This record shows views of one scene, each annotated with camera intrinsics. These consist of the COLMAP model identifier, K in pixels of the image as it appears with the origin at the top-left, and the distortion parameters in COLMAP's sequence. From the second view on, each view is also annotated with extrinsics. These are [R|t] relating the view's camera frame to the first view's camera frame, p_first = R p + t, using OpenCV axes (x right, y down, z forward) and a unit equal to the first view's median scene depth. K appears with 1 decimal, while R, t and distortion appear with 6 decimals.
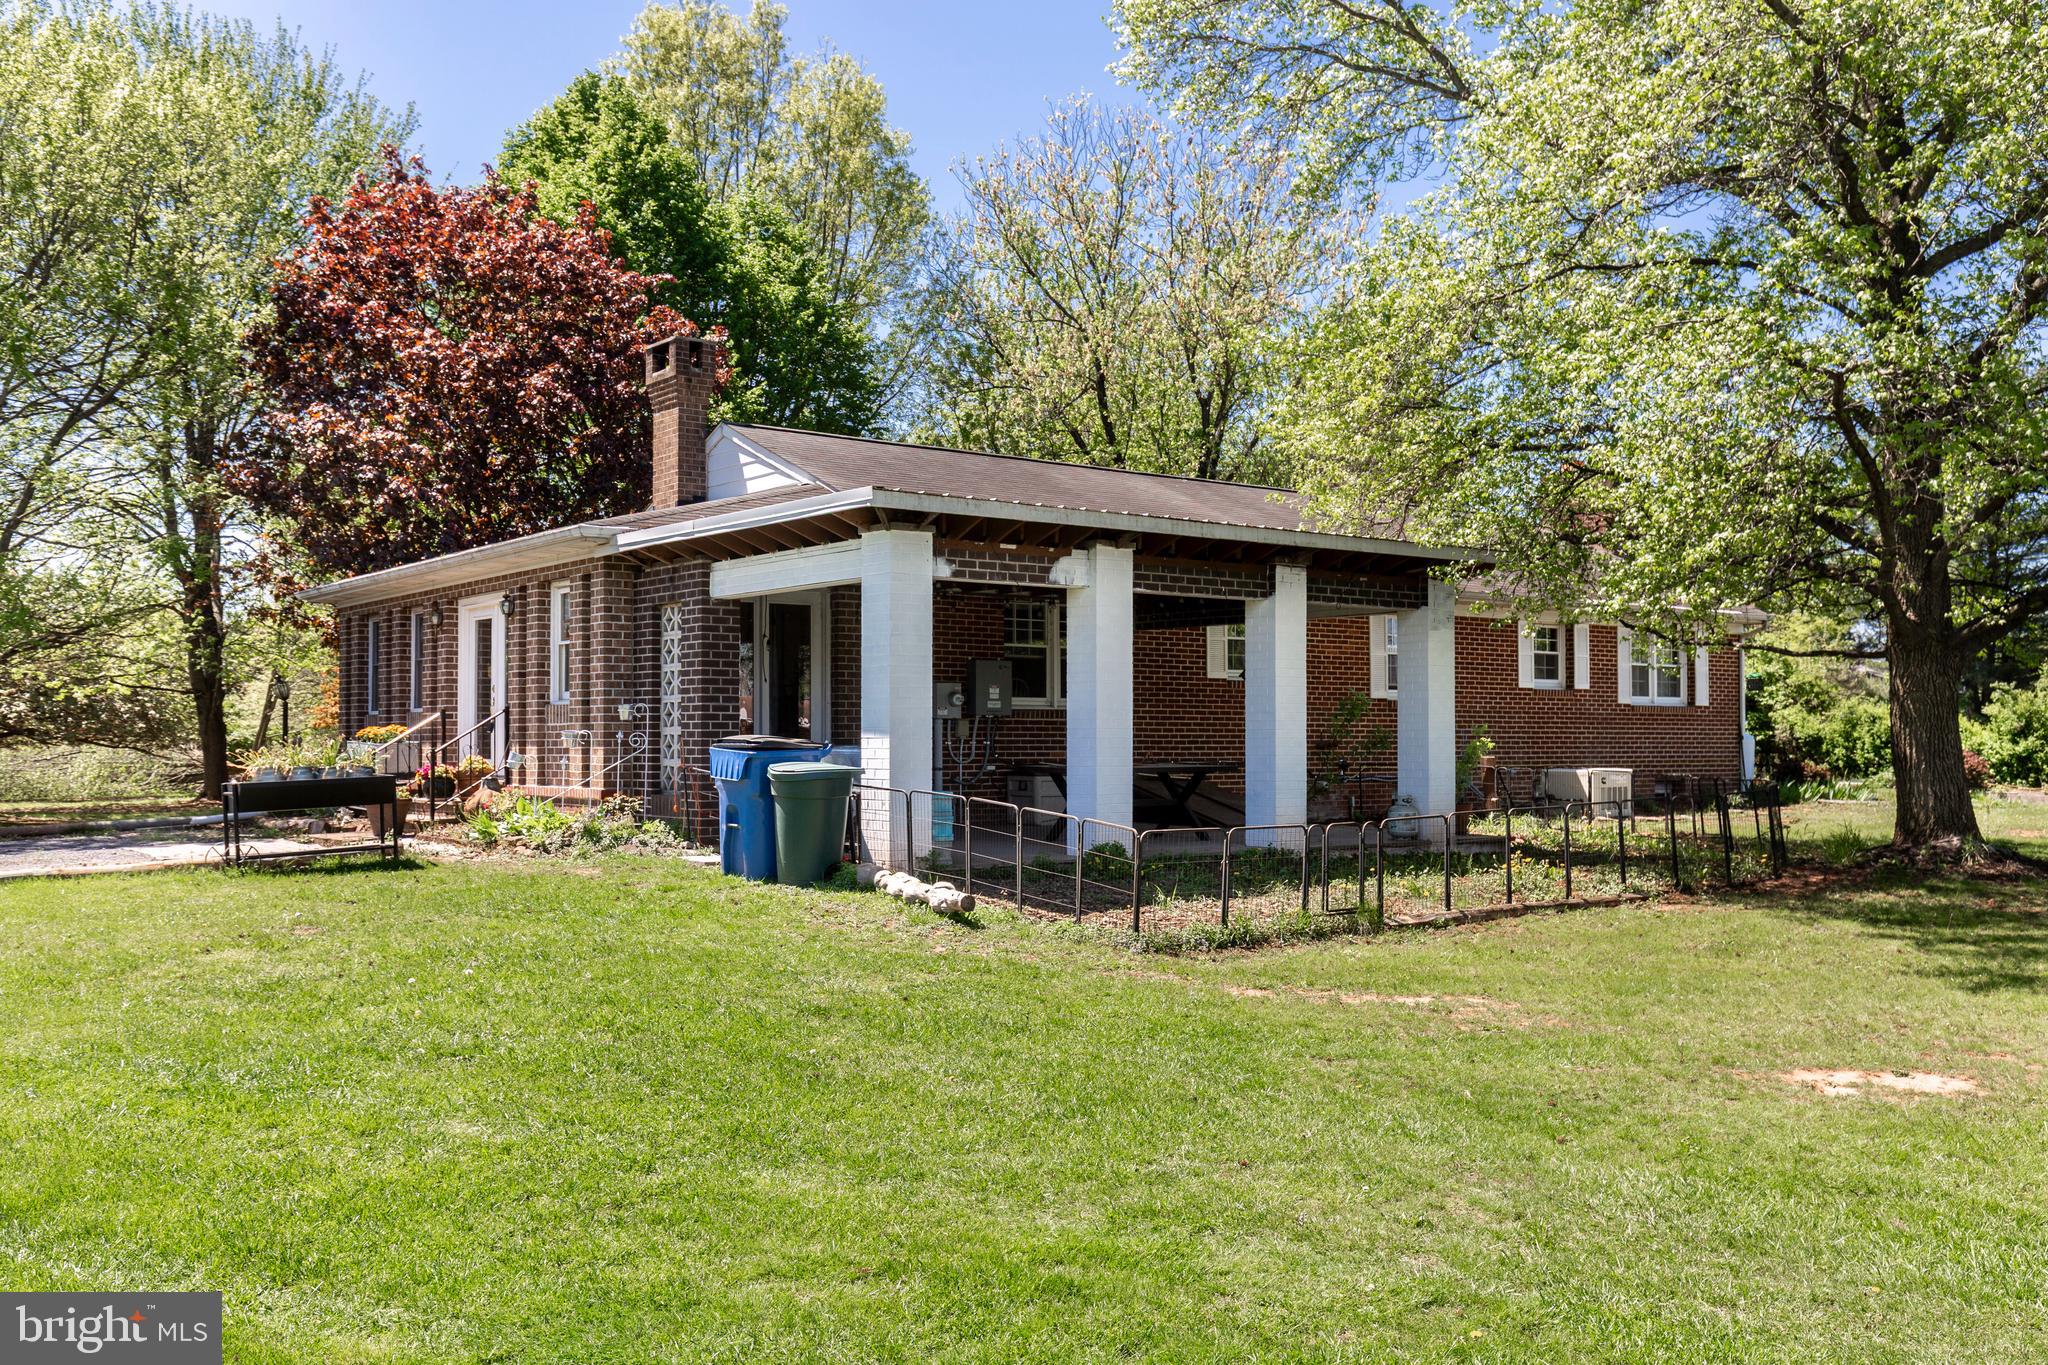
lens RADIAL K [[1845.8, 0, 1022.3], [0, 1845.8, 688.0], [0, 0, 1]] dist [0.024792, -0.042717]
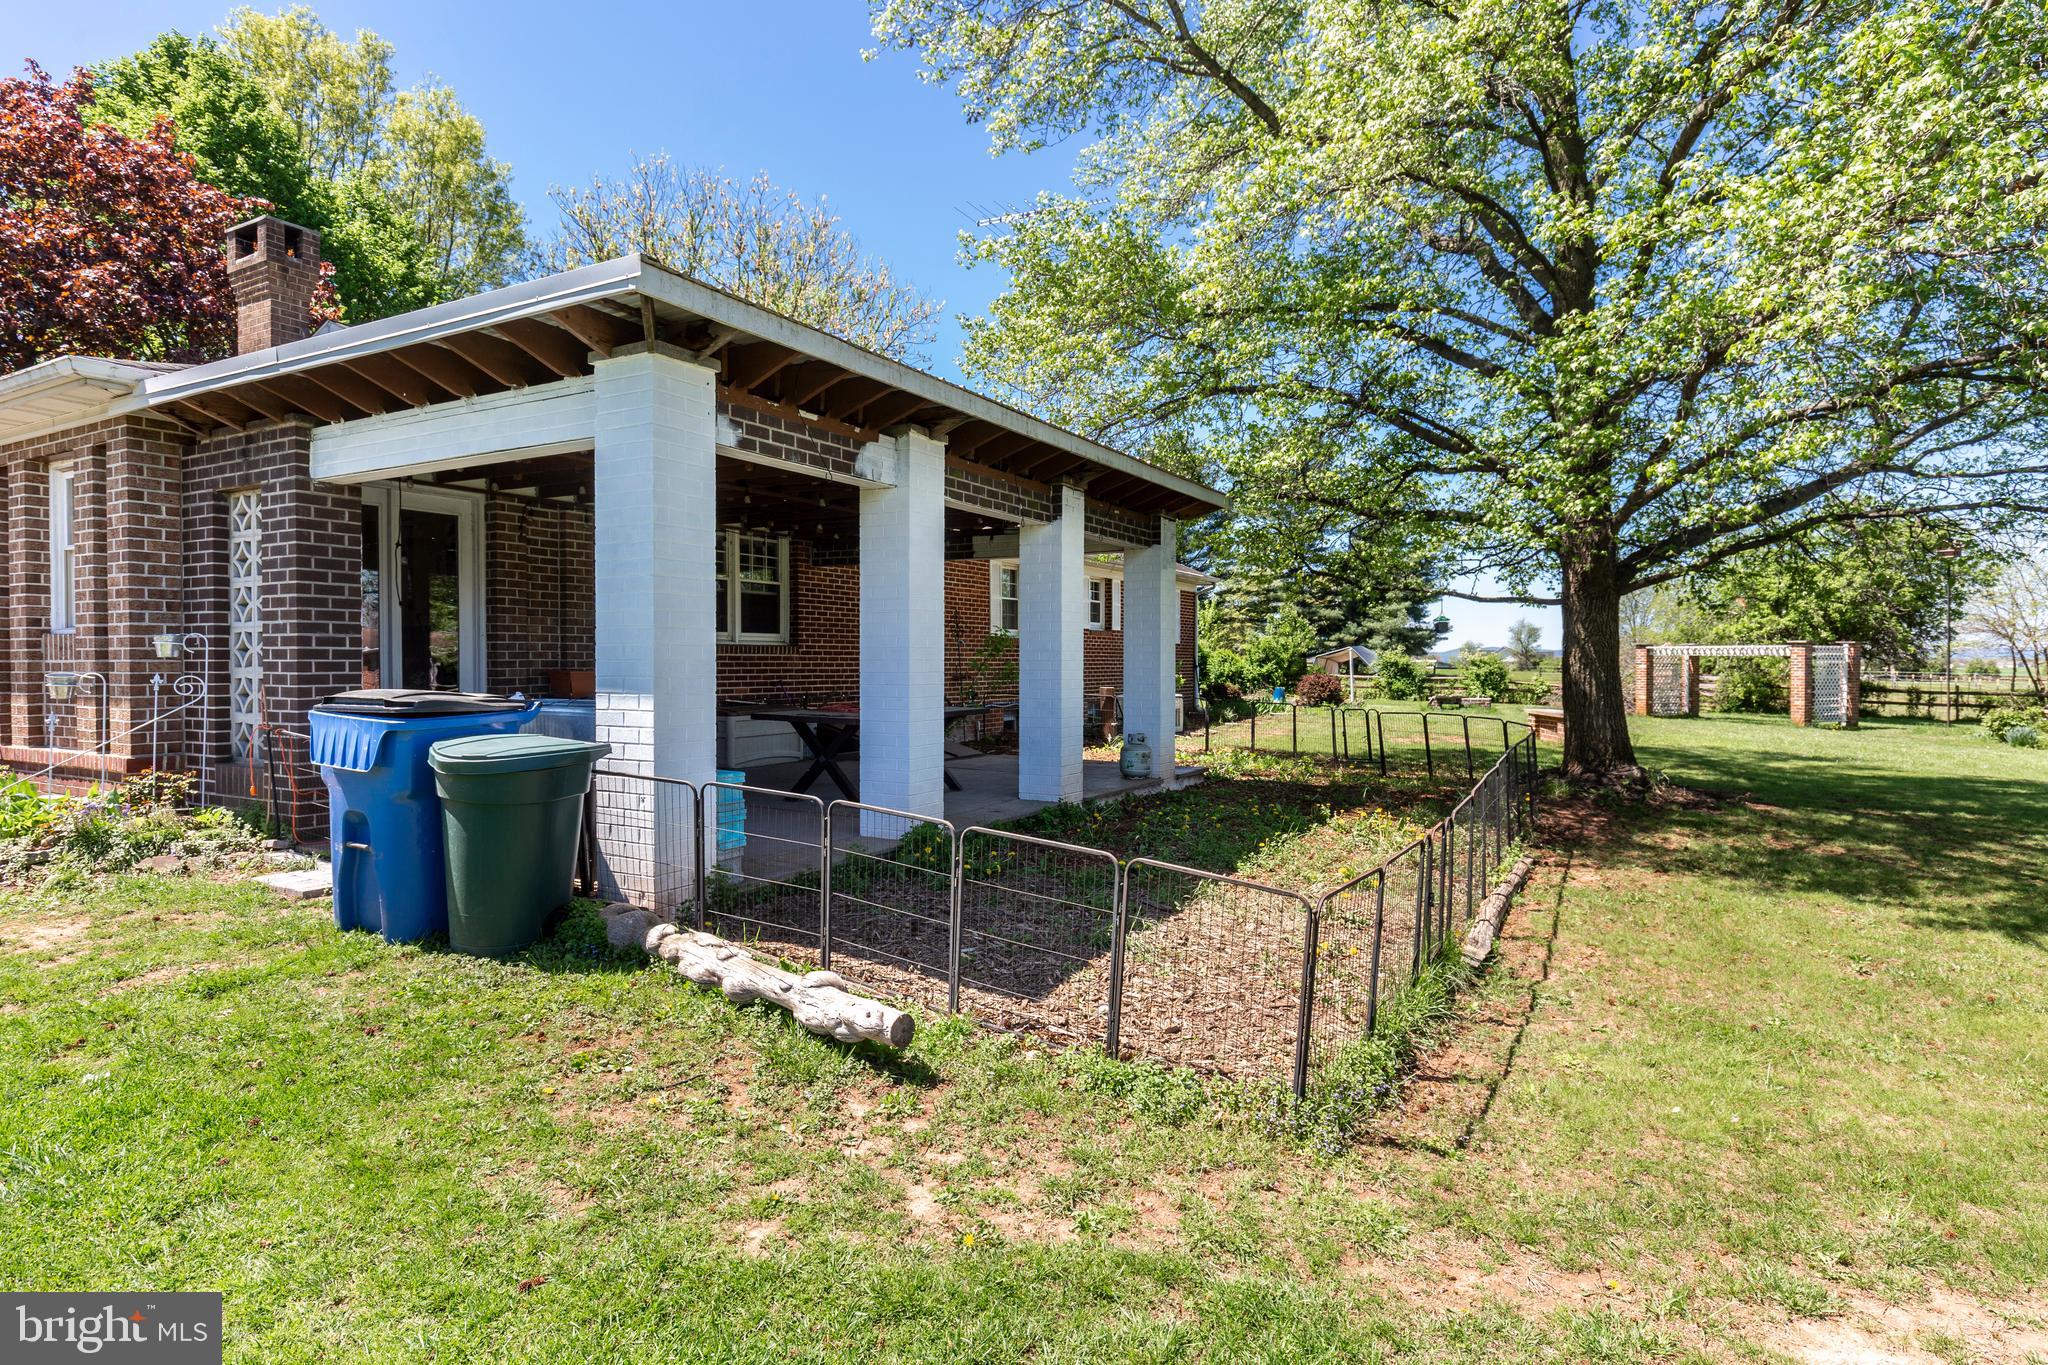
lens RADIAL K [[1086.3, 0, 1031.6], [0, 1086.3, 672.6], [0, 0, 1]] dist [-0.000581, 0.002414]
pose [[0.916640, -0.003259, 0.399701, -0.083901], [-0.012838, 0.999211, 0.037589, 0.003822], [-0.399508, -0.039587, 0.915874, 0.513628]]
